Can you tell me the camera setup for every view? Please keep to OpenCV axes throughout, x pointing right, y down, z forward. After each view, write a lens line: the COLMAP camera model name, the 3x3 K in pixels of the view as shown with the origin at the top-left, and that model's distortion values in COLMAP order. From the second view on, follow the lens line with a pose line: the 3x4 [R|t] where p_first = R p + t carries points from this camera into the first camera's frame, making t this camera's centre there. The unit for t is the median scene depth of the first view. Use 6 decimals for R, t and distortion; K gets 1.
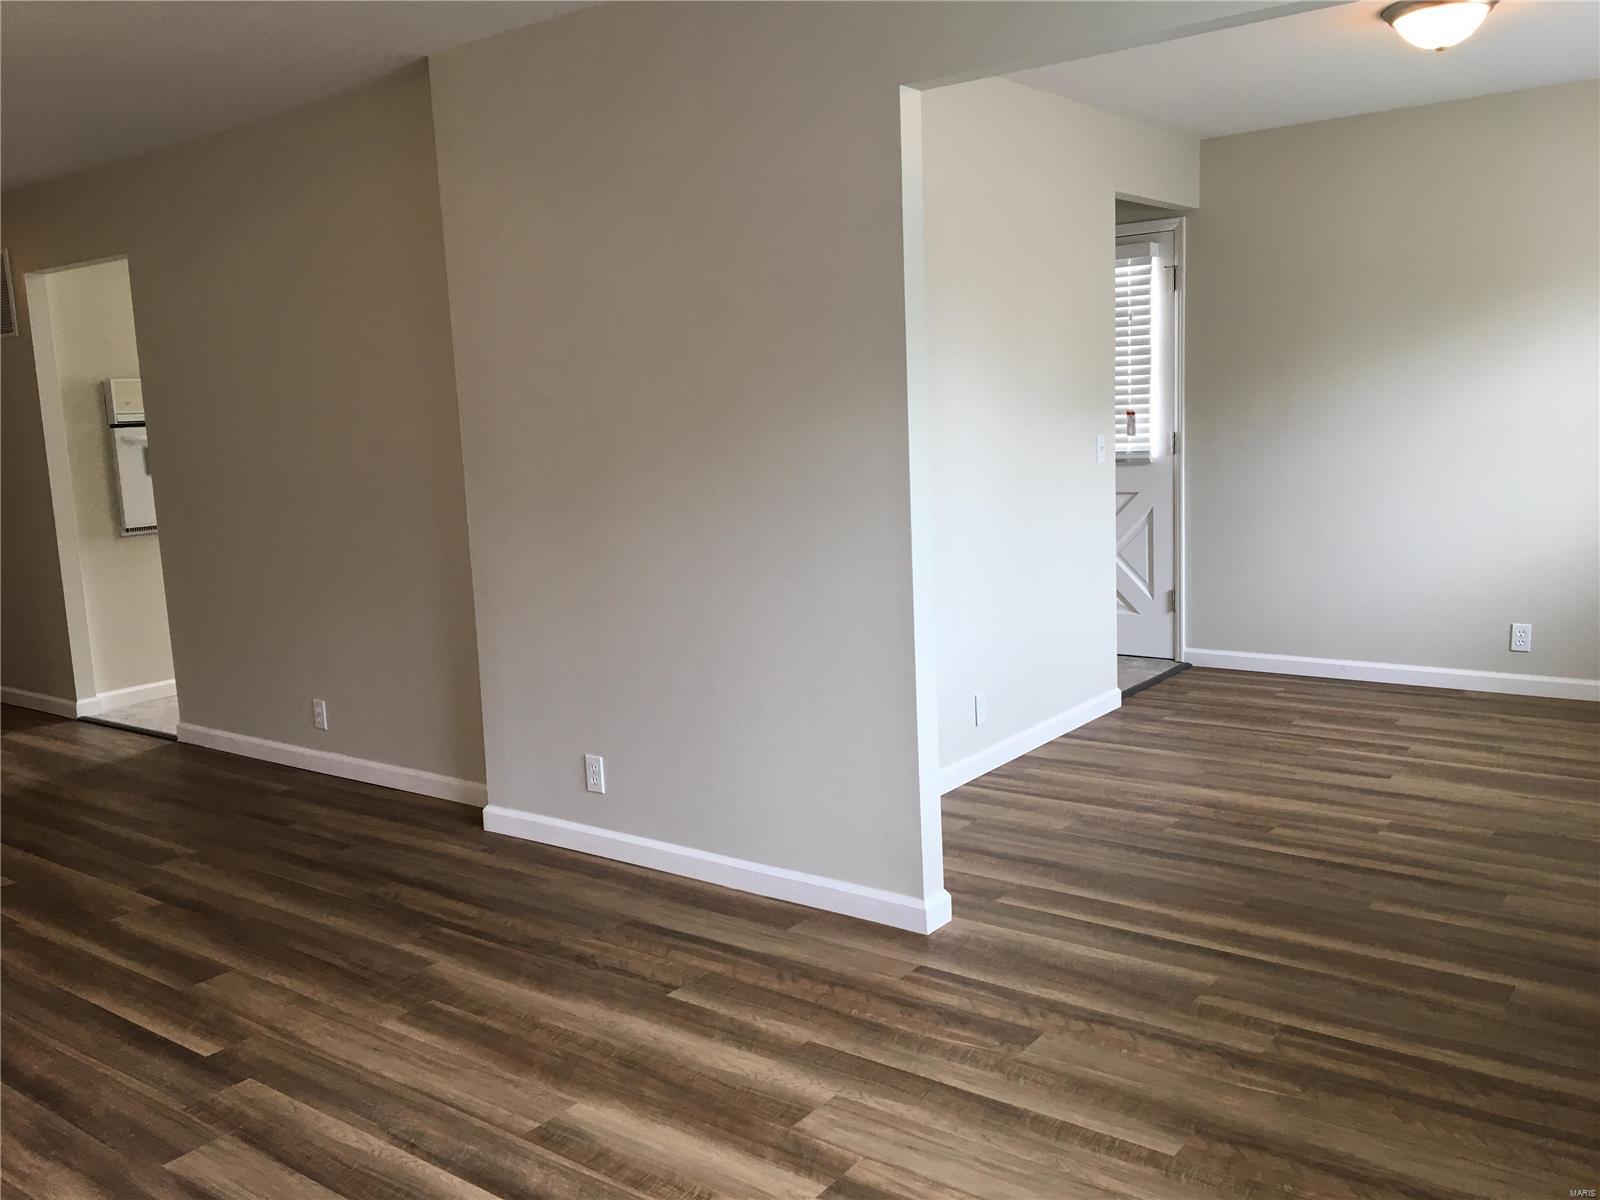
lens RADIAL K [[1346.8, 0, 797.9], [0, 1346.8, 595.4], [0, 0, 1]] dist [0.068053, -0.096409]
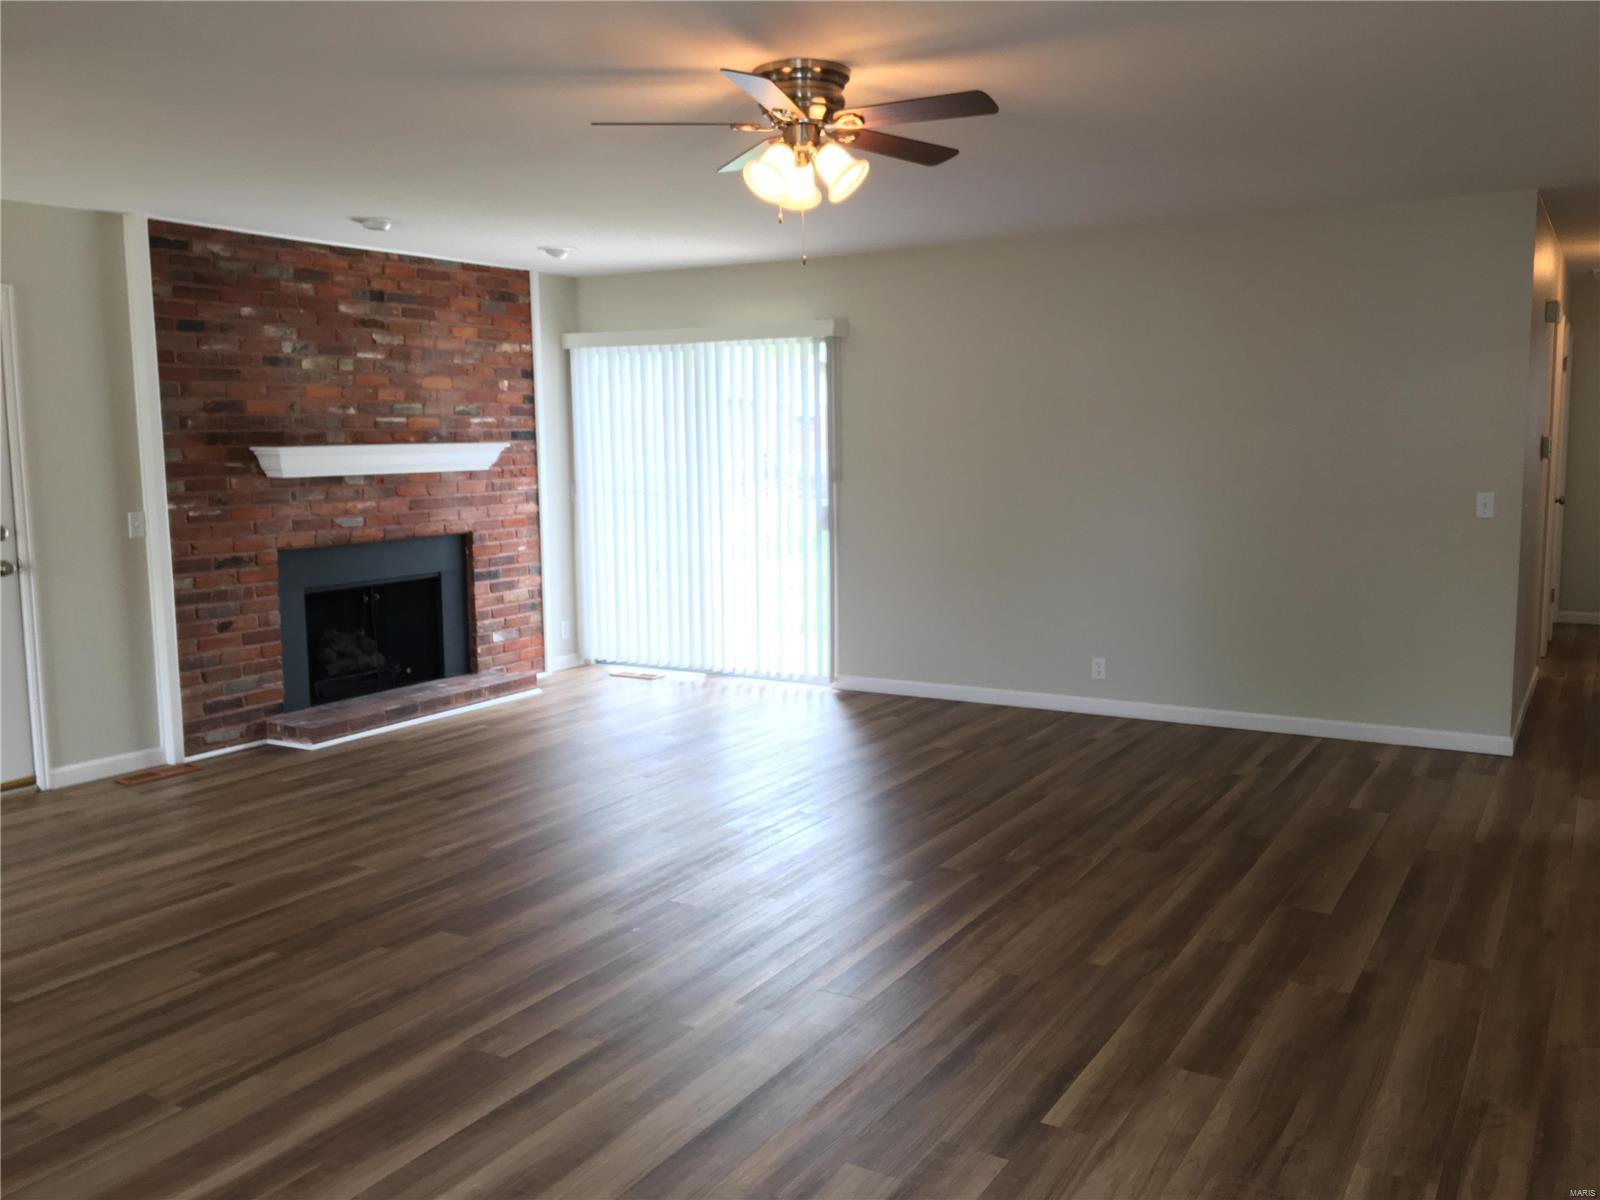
lens RADIAL K [[1346.8, 0, 808.6], [0, 1346.8, 603.2], [0, 0, 1]] dist [0.068053, -0.096409]
pose [[0.116598, 0.168789, -0.978731, 0.348784], [-0.137838, 0.978667, 0.152356, -0.121314], [0.983568, 0.117142, 0.137376, 0.516911]]
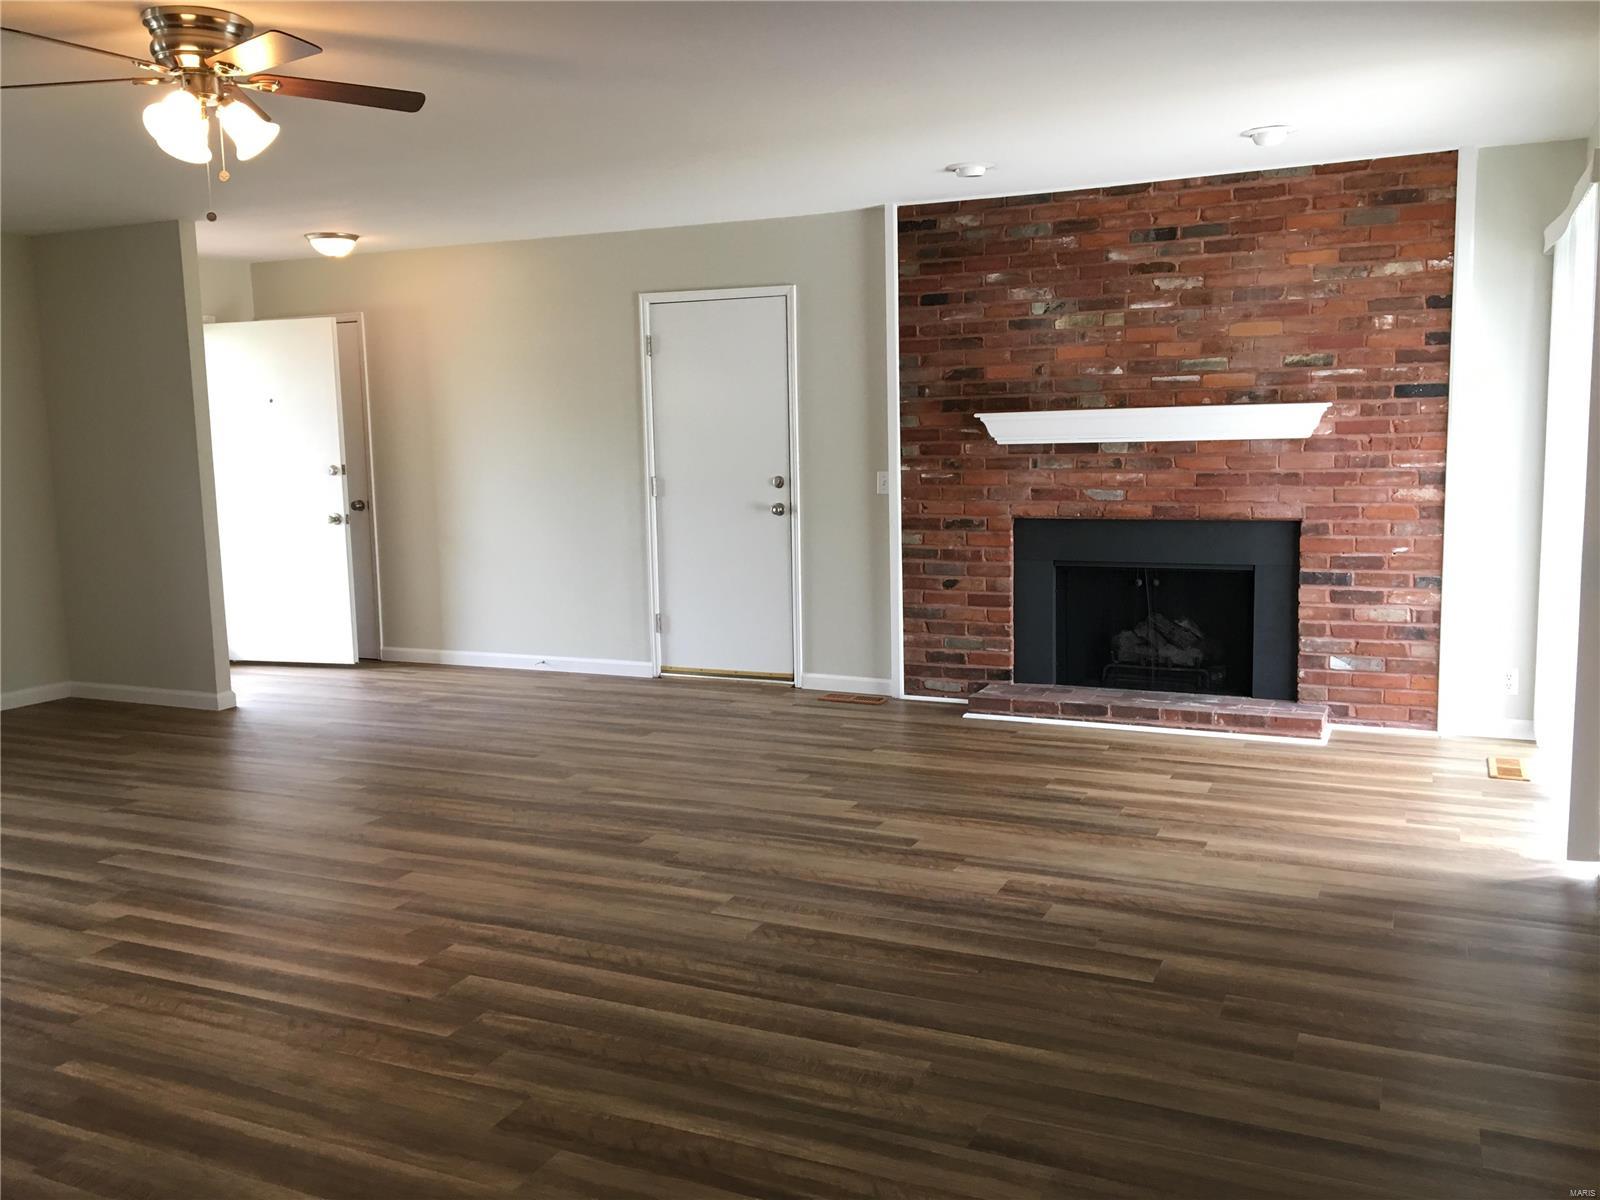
lens RADIAL K [[1346.8, 0, 806.8], [0, 1346.8, 607.1], [0, 0, 1]] dist [0.068053, -0.096409]
pose [[-0.973681, 0.093336, -0.207928, -0.843682], [0.032111, 0.959381, 0.280280, -0.209662], [0.225643, 0.266226, -0.937128, 1.674910]]
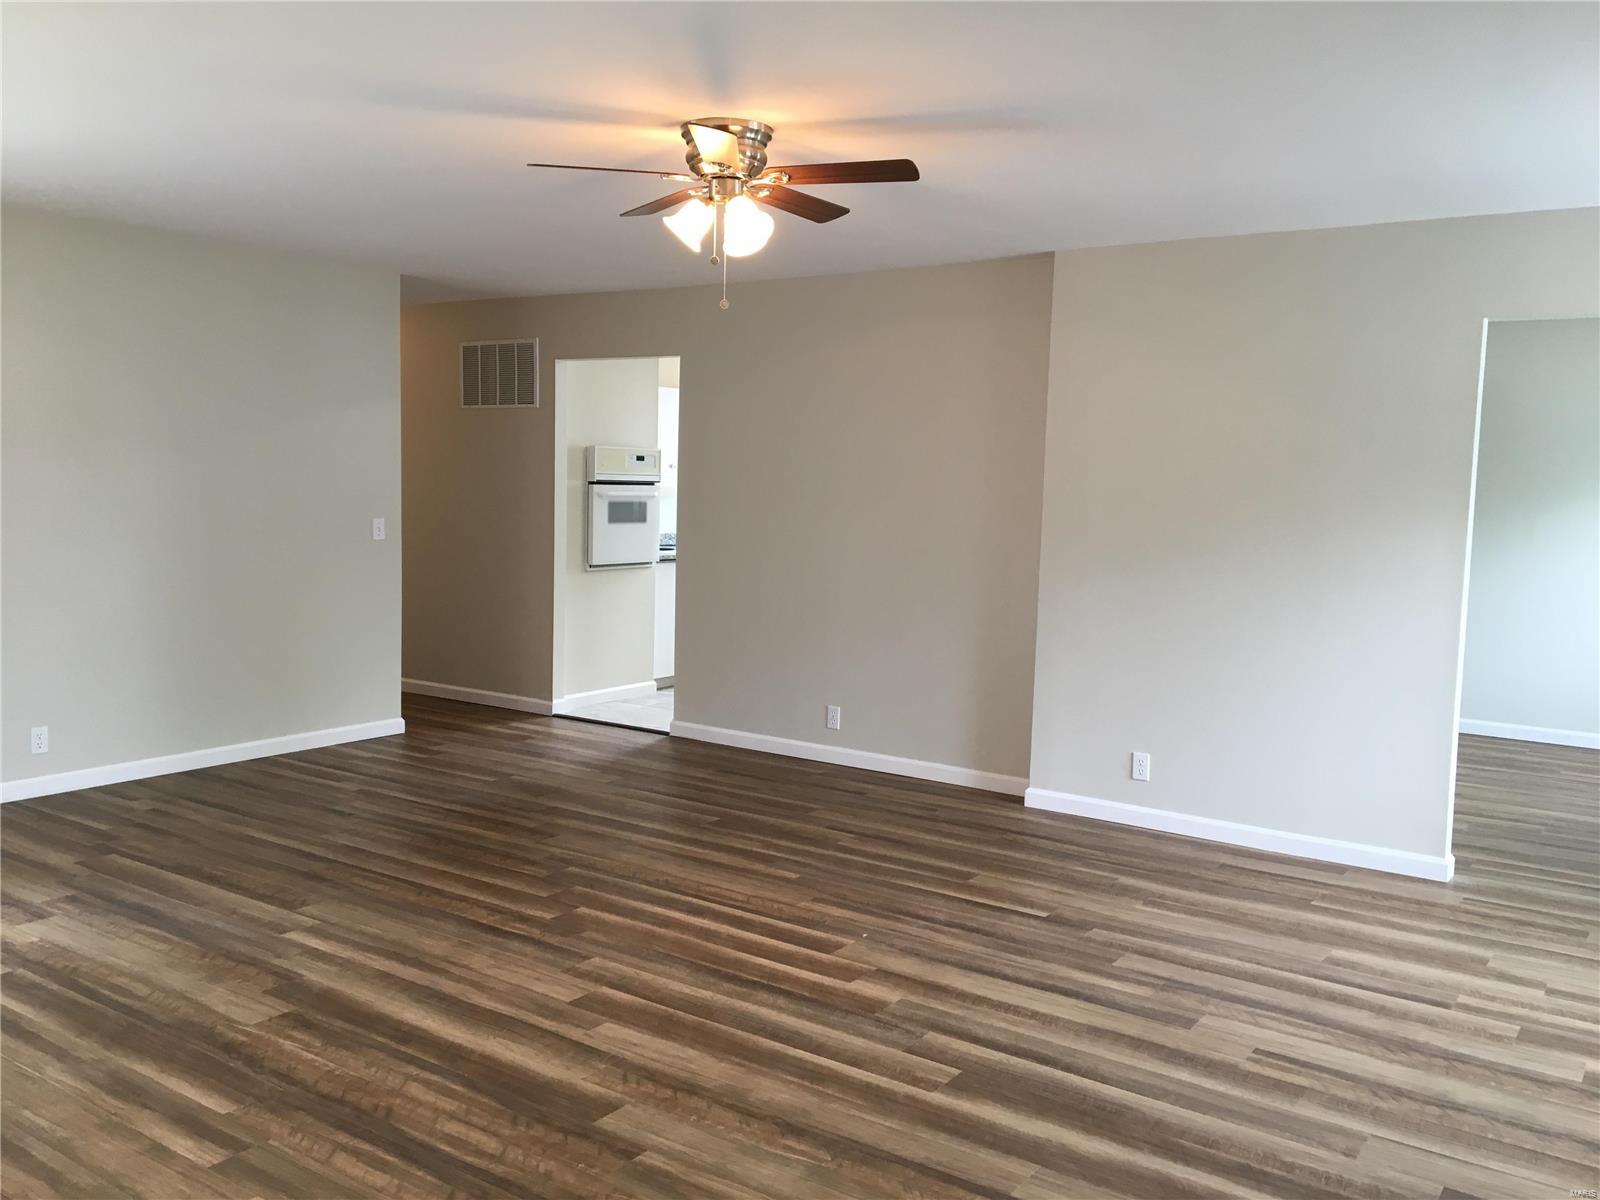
lens RADIAL K [[1346.8, 0, 795.3], [0, 1346.8, 595.4], [0, 0, 1]] dist [0.068053, -0.096409]
pose [[0.996970, 0.065709, 0.041632, -0.632642], [-0.063328, 0.996412, -0.056153, 0.063625], [-0.045173, 0.053346, 0.997554, -0.418948]]
